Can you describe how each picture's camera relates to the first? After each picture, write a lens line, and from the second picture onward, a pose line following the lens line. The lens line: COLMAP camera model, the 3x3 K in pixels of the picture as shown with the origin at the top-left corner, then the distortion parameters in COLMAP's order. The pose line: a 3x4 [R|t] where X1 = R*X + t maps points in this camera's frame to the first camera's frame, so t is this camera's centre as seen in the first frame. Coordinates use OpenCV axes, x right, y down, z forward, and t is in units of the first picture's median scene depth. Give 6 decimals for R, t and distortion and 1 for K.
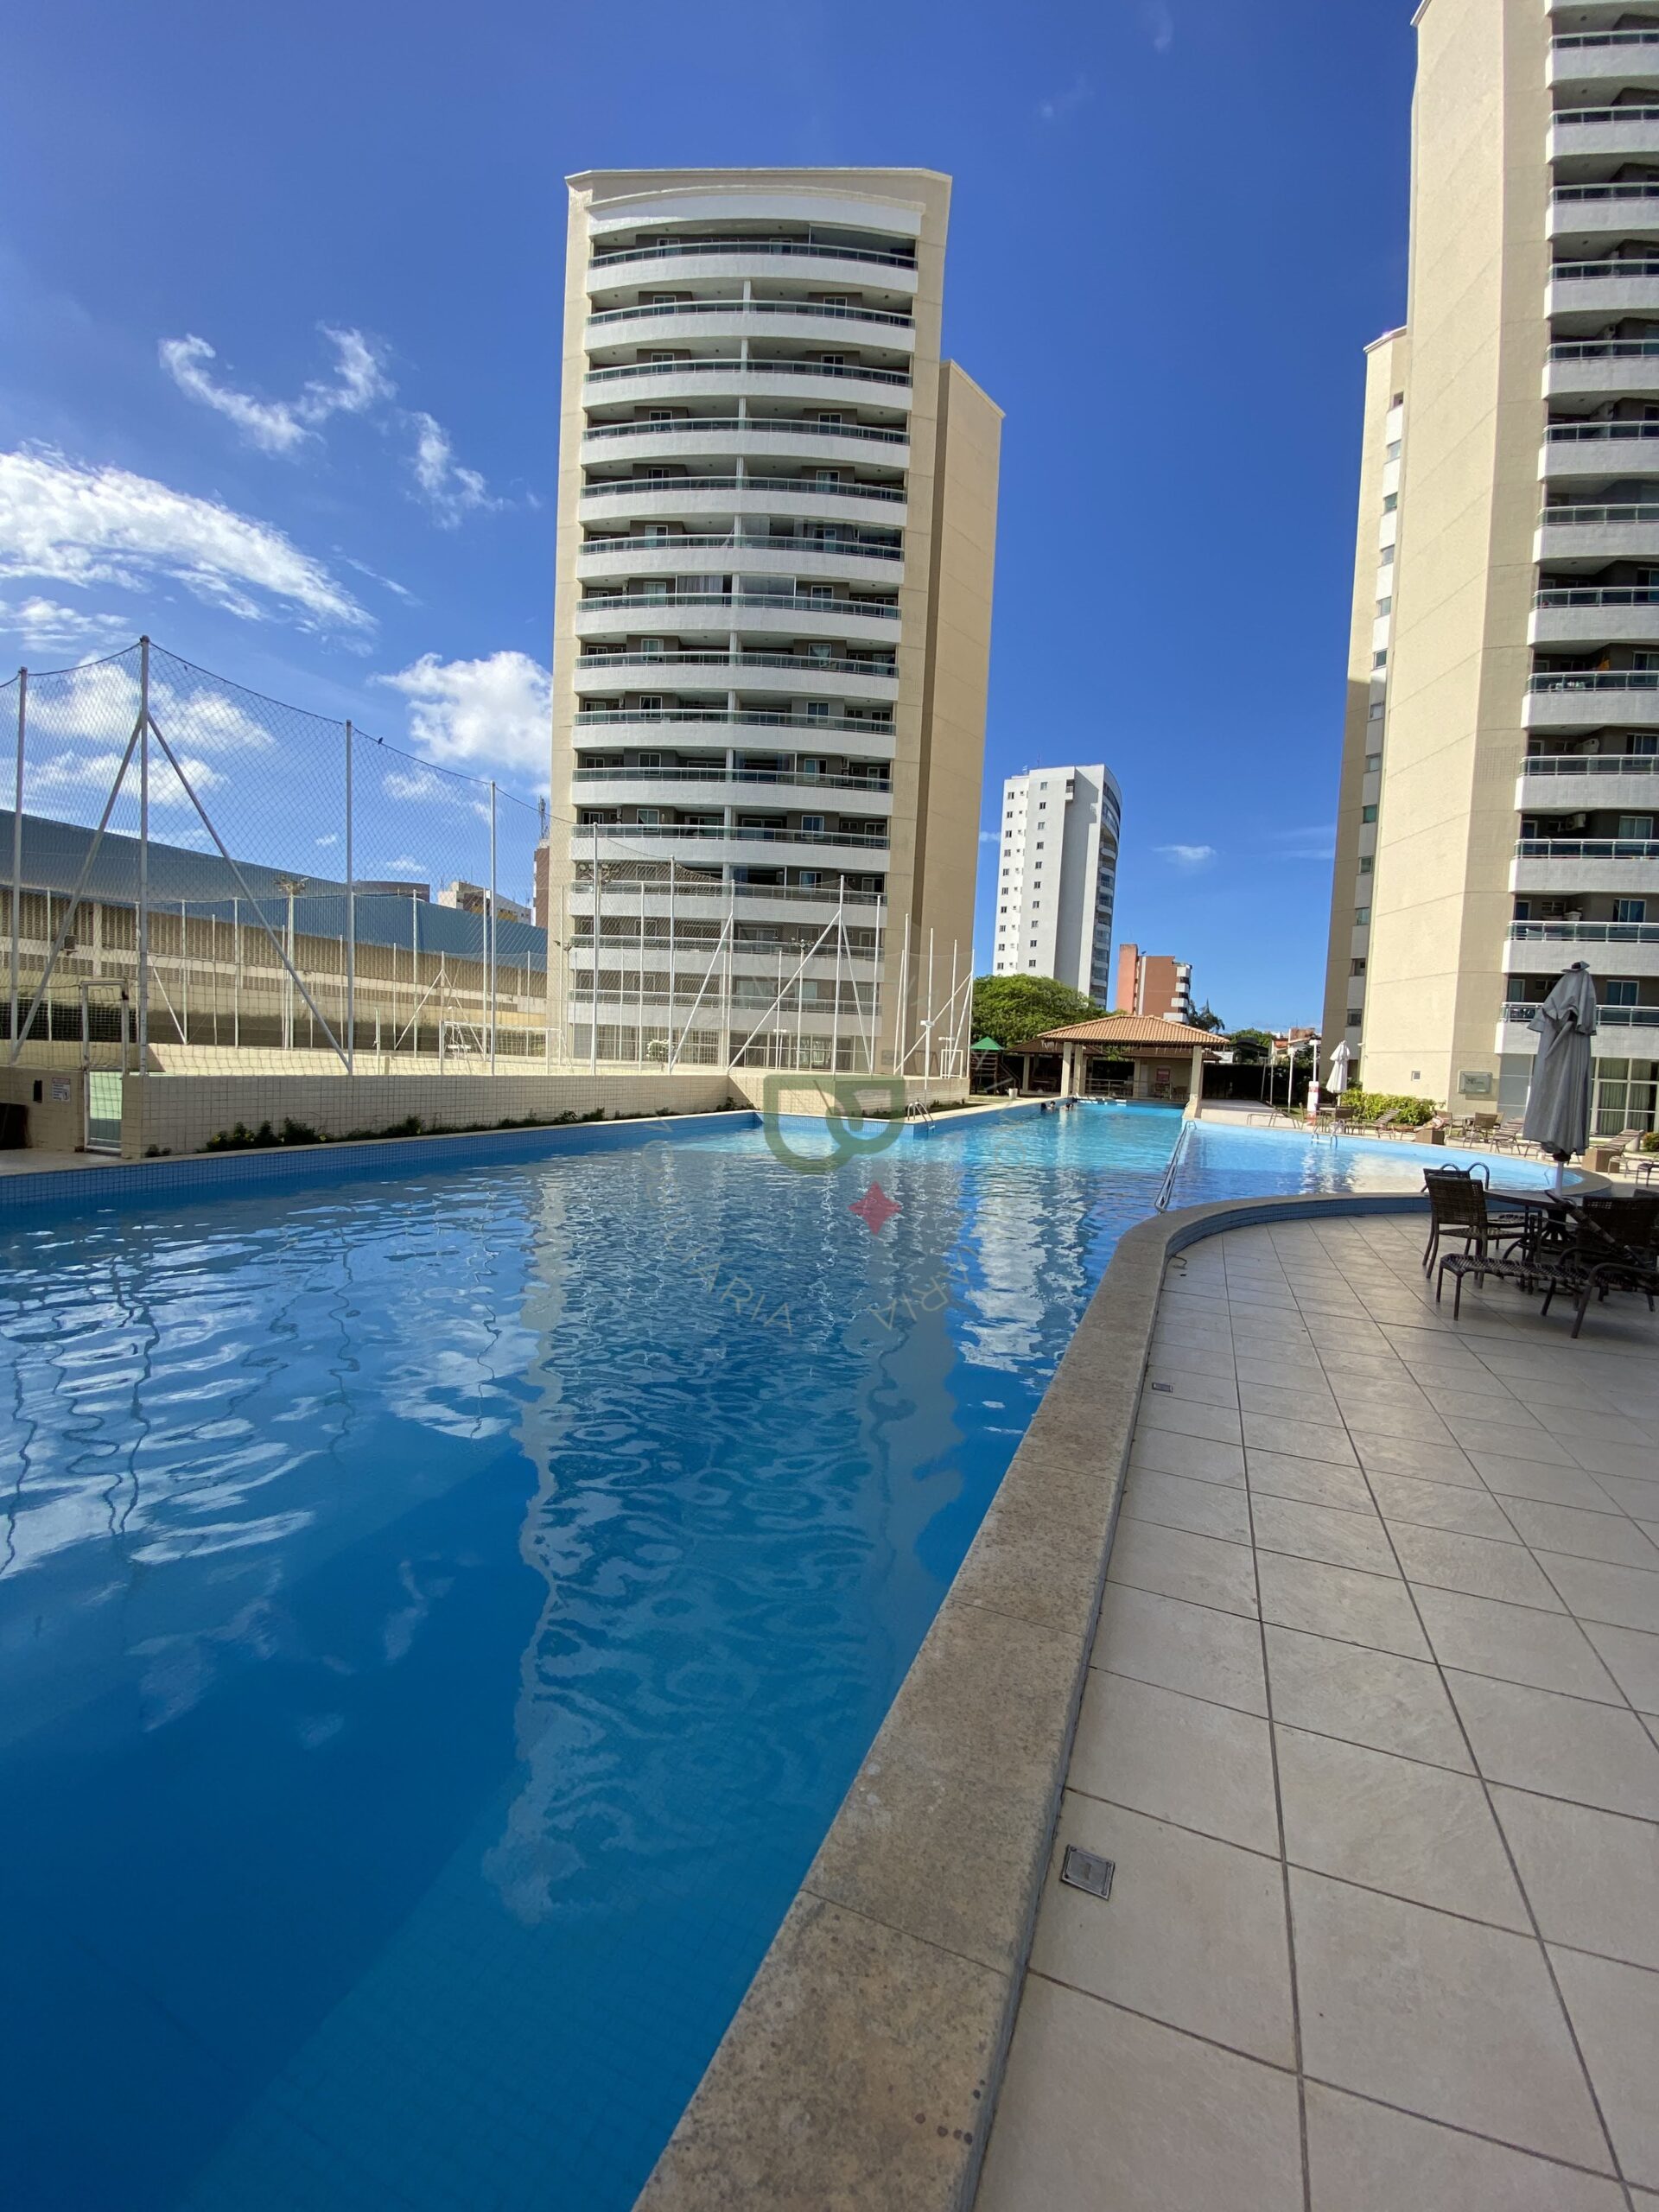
lens RADIAL K [[911.6, 0, 829.5], [0, 911.6, 1106.0], [0, 0, 1]] dist [0.042358, -0.024770]
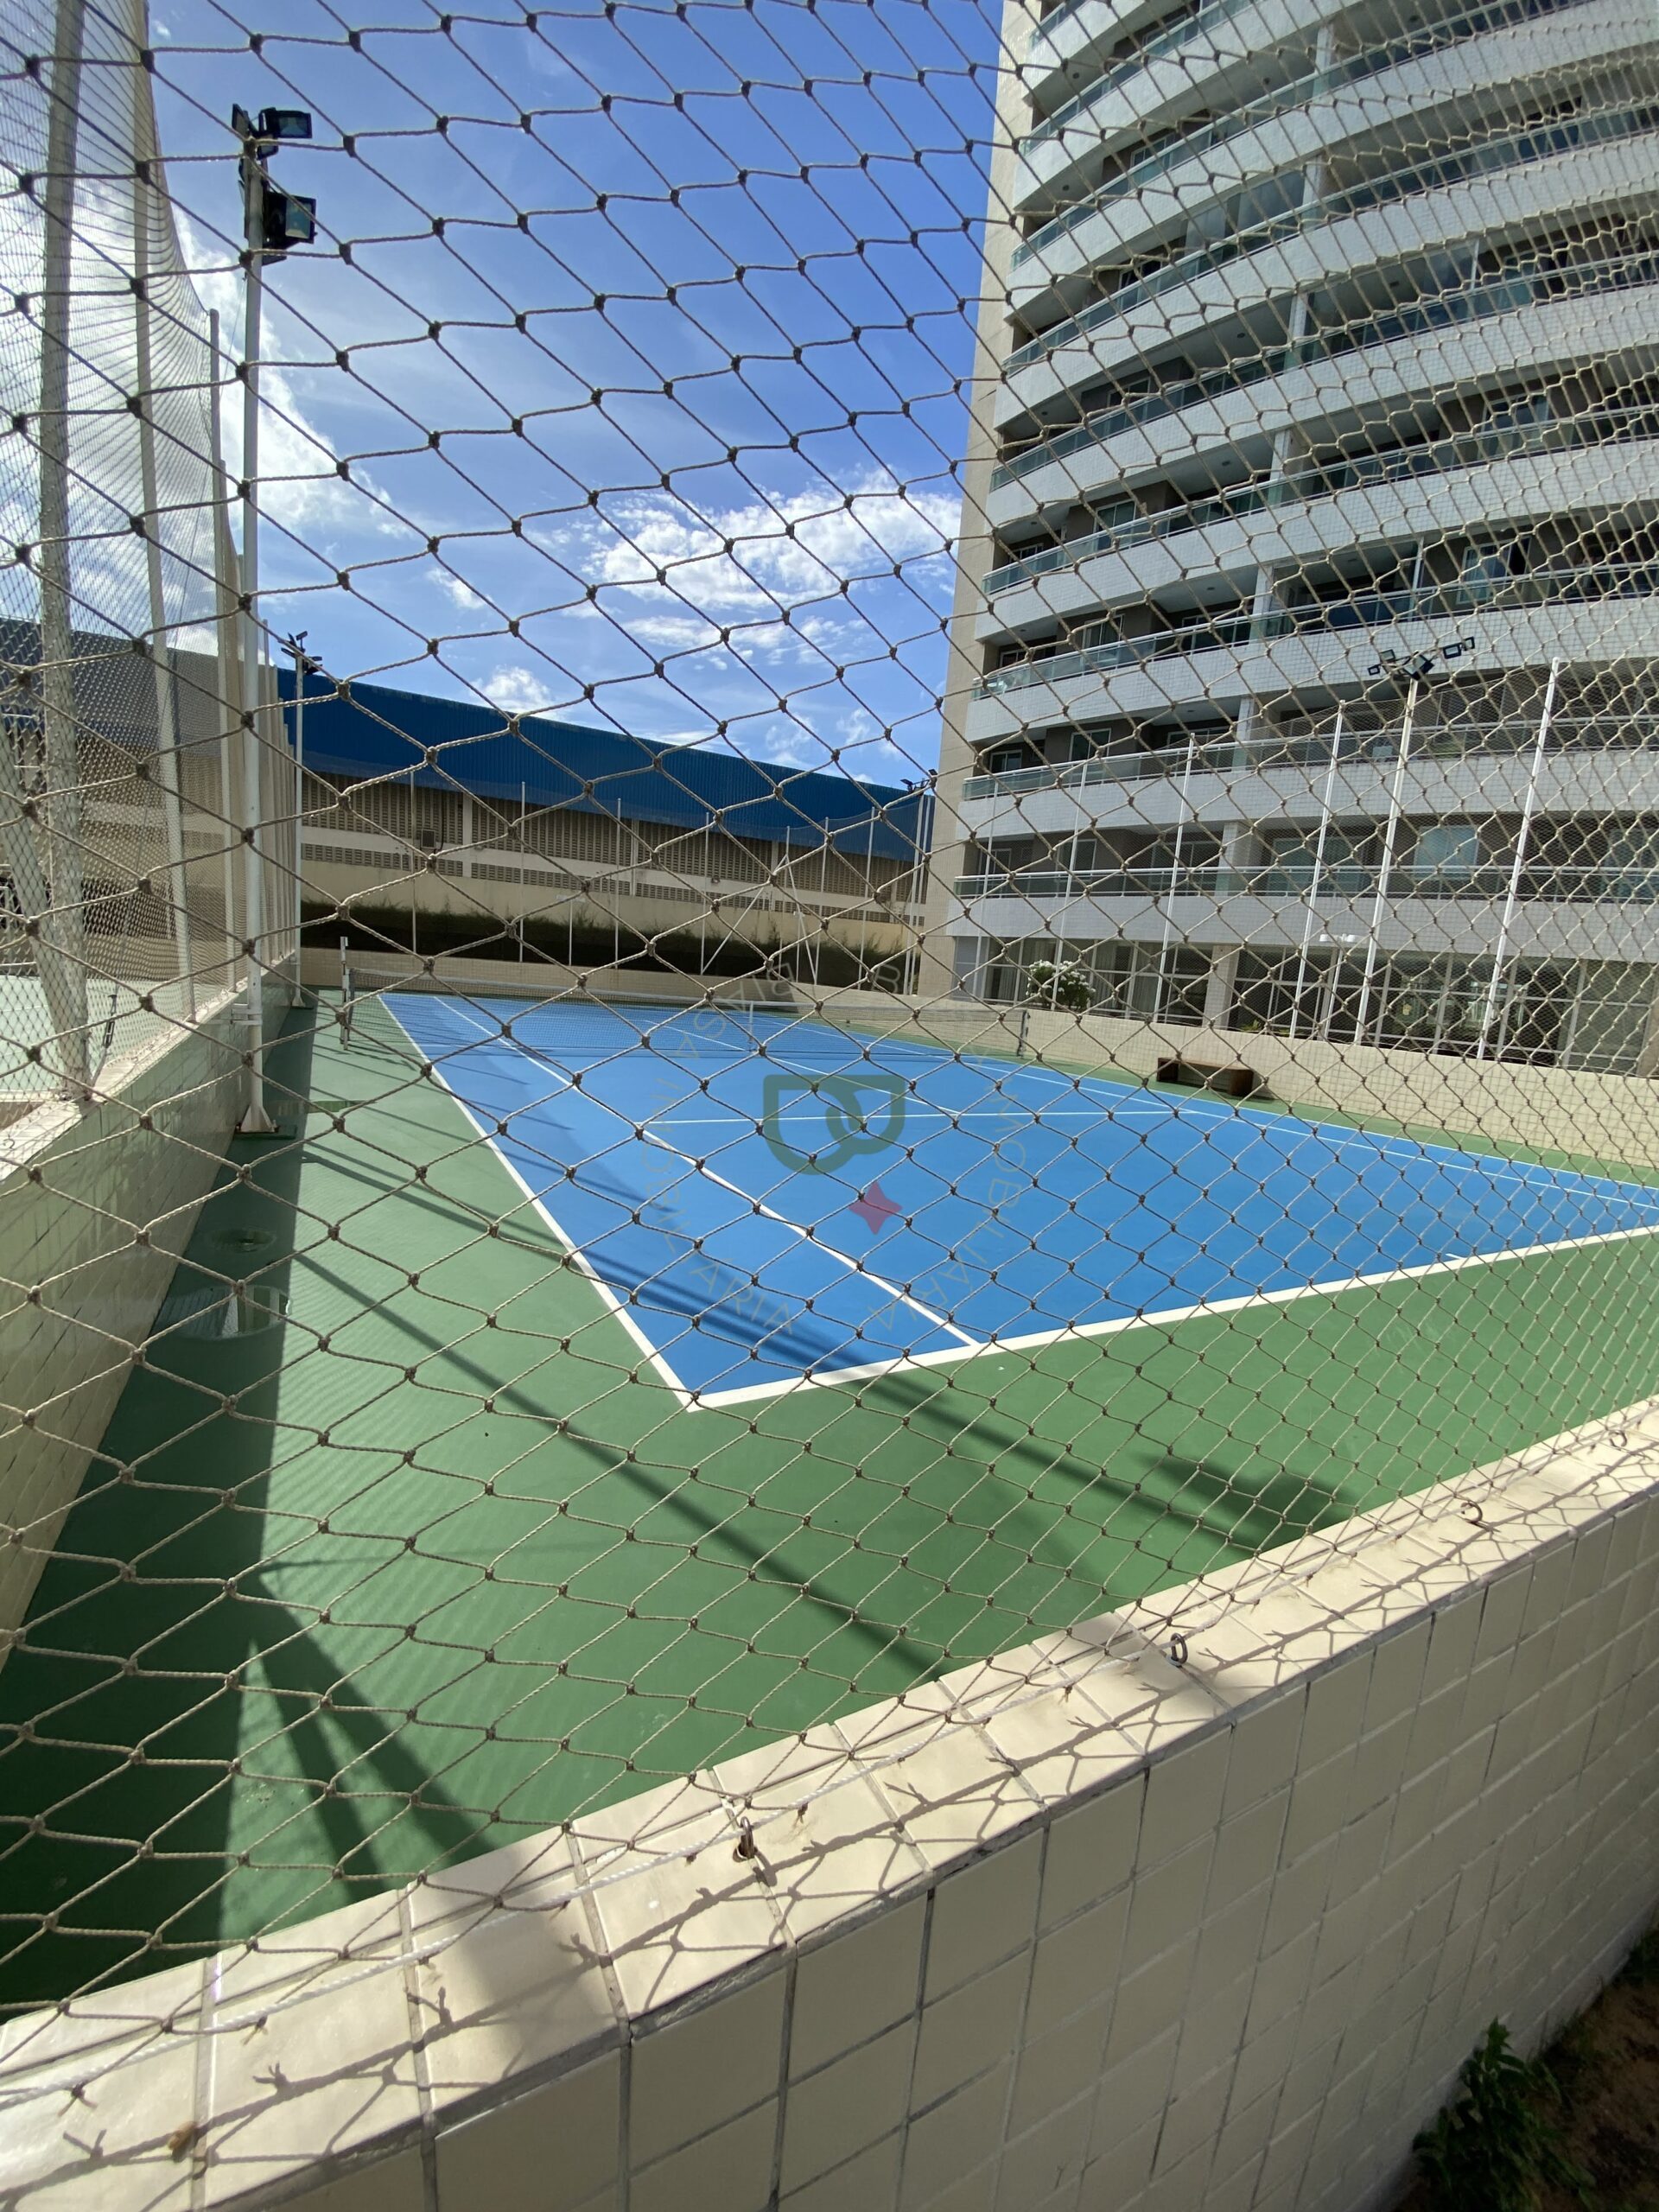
lens RADIAL K [[903.1, 0, 820.3], [0, 903.1, 1098.6], [0, 0, 1]] dist [0.020532, -0.014593]
pose [[0.763248, 0.111726, -0.636372, 0.028678], [-0.077948, 0.993664, 0.080966, -0.028203], [0.641386, -0.012193, 0.767121, 0.520428]]
